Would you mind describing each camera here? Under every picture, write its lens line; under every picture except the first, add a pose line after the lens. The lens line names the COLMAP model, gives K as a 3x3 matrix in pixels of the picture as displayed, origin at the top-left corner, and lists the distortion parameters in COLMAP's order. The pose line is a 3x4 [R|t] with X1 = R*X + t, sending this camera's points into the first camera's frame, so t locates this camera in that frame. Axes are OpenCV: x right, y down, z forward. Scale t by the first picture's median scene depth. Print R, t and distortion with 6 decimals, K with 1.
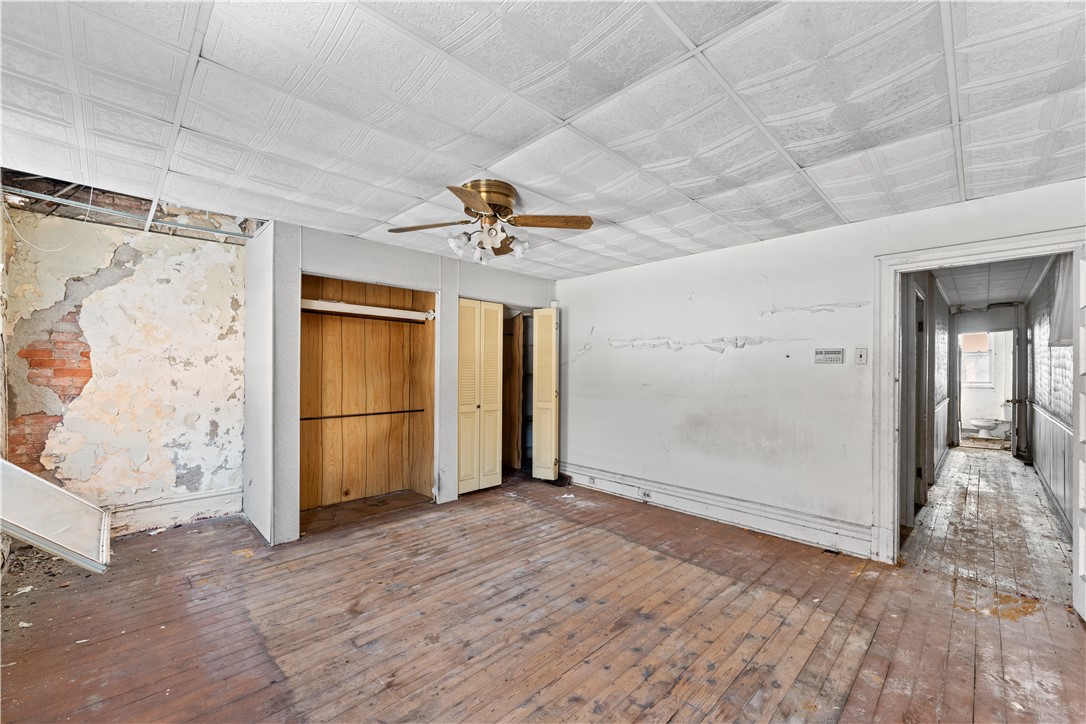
lens RADIAL K [[438.8, 0, 538.1], [0, 438.8, 367.9], [0, 0, 1]] dist [0.002325, -0.000130]
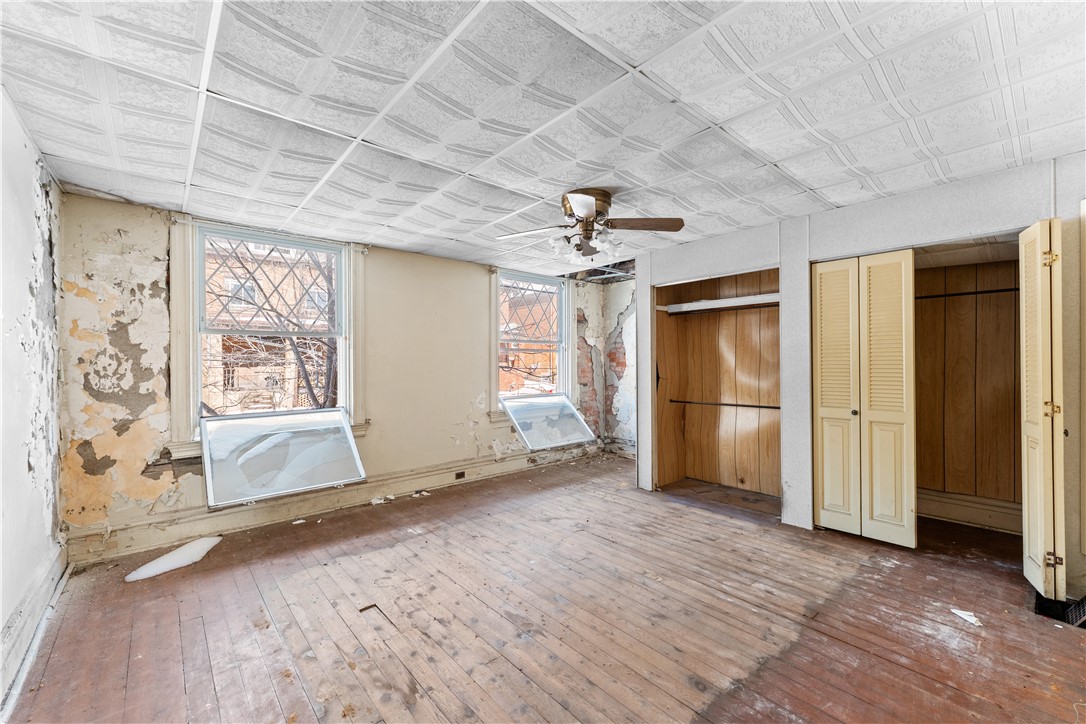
lens RADIAL K [[438.8, 0, 538.7], [0, 438.8, 363.1], [0, 0, 1]] dist [0.002325, -0.000130]
pose [[-0.065611, -0.005847, -0.997828, 0.616727], [0.012233, 0.999903, -0.006663, 0.010482], [0.997770, -0.012644, -0.065533, 0.591937]]
